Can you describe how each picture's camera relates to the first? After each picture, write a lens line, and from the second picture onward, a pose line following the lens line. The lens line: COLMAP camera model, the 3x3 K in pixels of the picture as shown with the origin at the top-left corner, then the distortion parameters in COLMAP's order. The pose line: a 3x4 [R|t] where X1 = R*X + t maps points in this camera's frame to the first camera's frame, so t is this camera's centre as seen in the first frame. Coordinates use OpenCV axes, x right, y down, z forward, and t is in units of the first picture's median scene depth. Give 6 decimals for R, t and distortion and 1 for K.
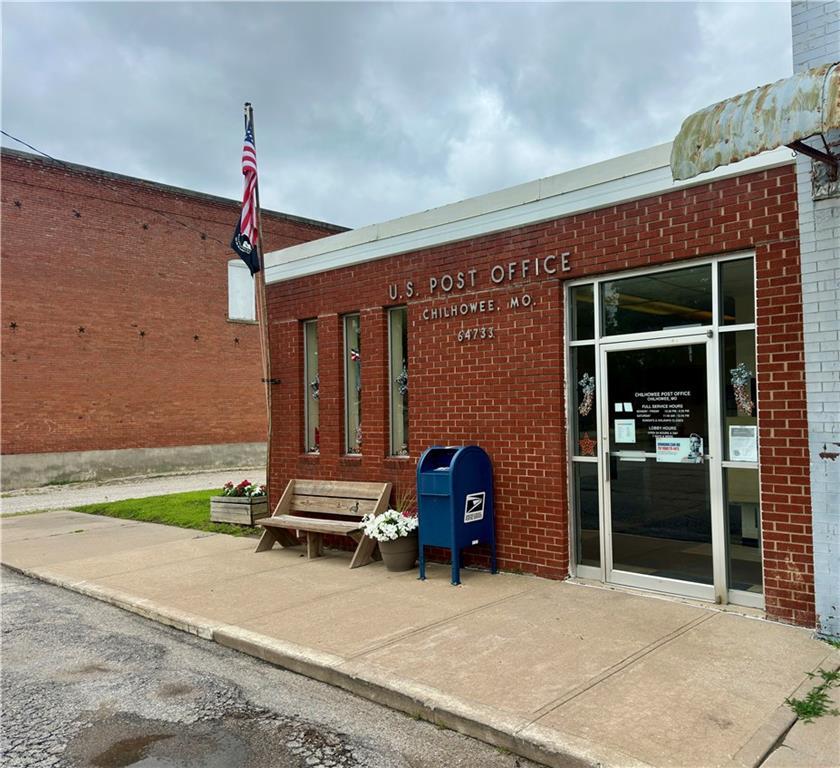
lens RADIAL K [[700.3, 0, 526.1], [0, 700.3, 395.3], [0, 0, 1]] dist [0.139307, -0.202592]
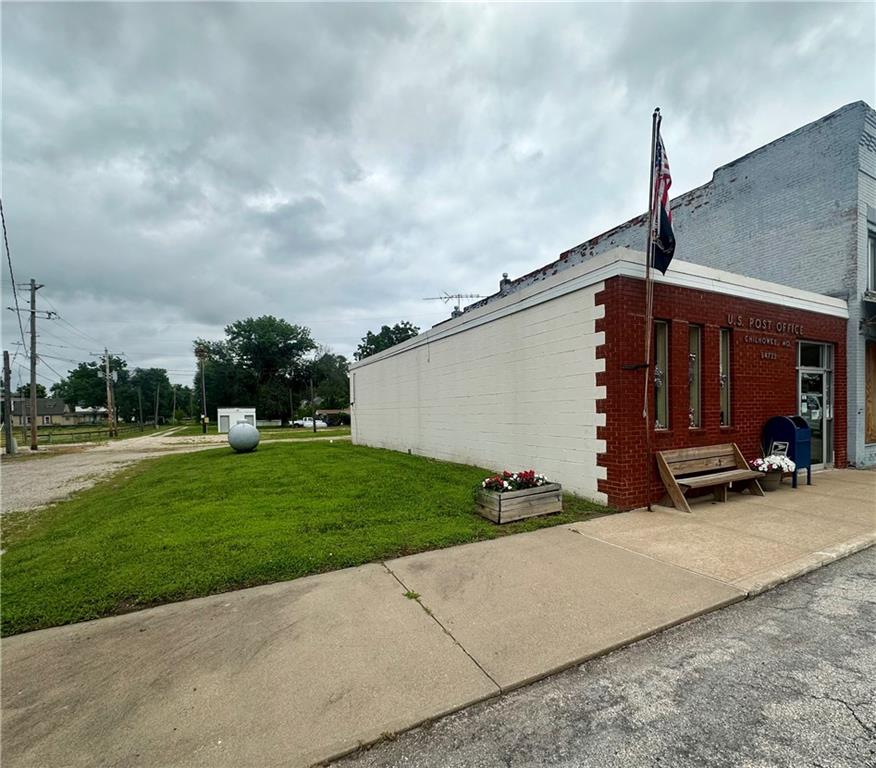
lens RADIAL K [[440.7, 0, 486.8], [0, 440.7, 422.7], [0, 0, 1]] dist [0.003750, 0.001475]
pose [[0.357461, -0.010483, 0.933869, -1.625359], [-0.008453, 0.999860, 0.014459, 0.088740], [-0.933890, -0.013063, 0.357322, 1.459189]]
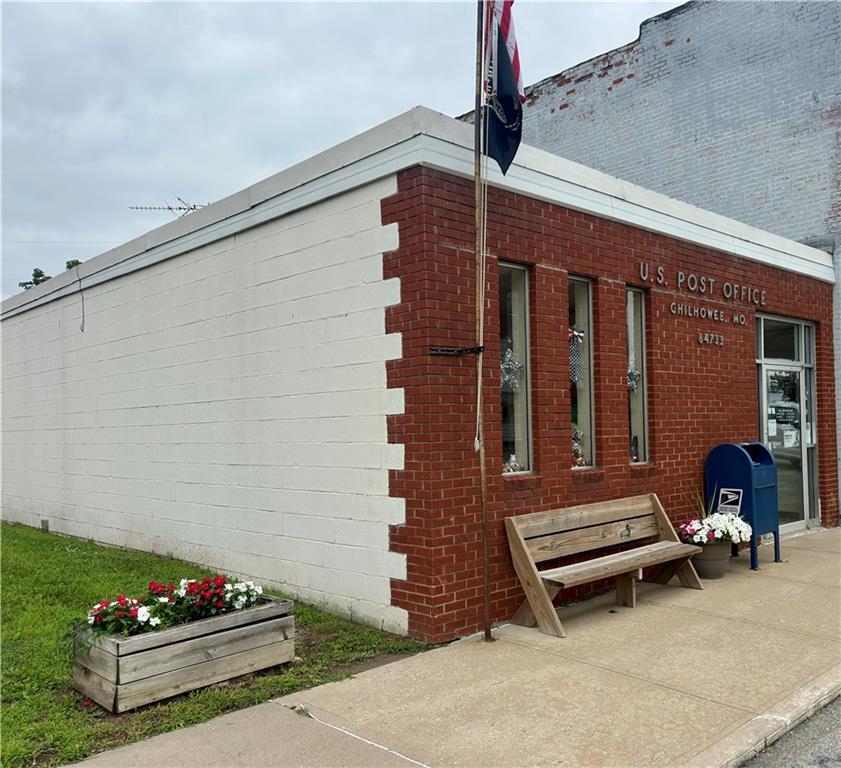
lens RADIAL K [[761.6, 0, 548.6], [0, 761.6, 418.0], [0, 0, 1]] dist [0.156569, -0.231284]
pose [[0.064778, 0.028242, 0.997500, -1.426766], [0.000909, 0.999597, -0.028361, 0.074582], [-0.997899, 0.002744, 0.064726, 1.341050]]
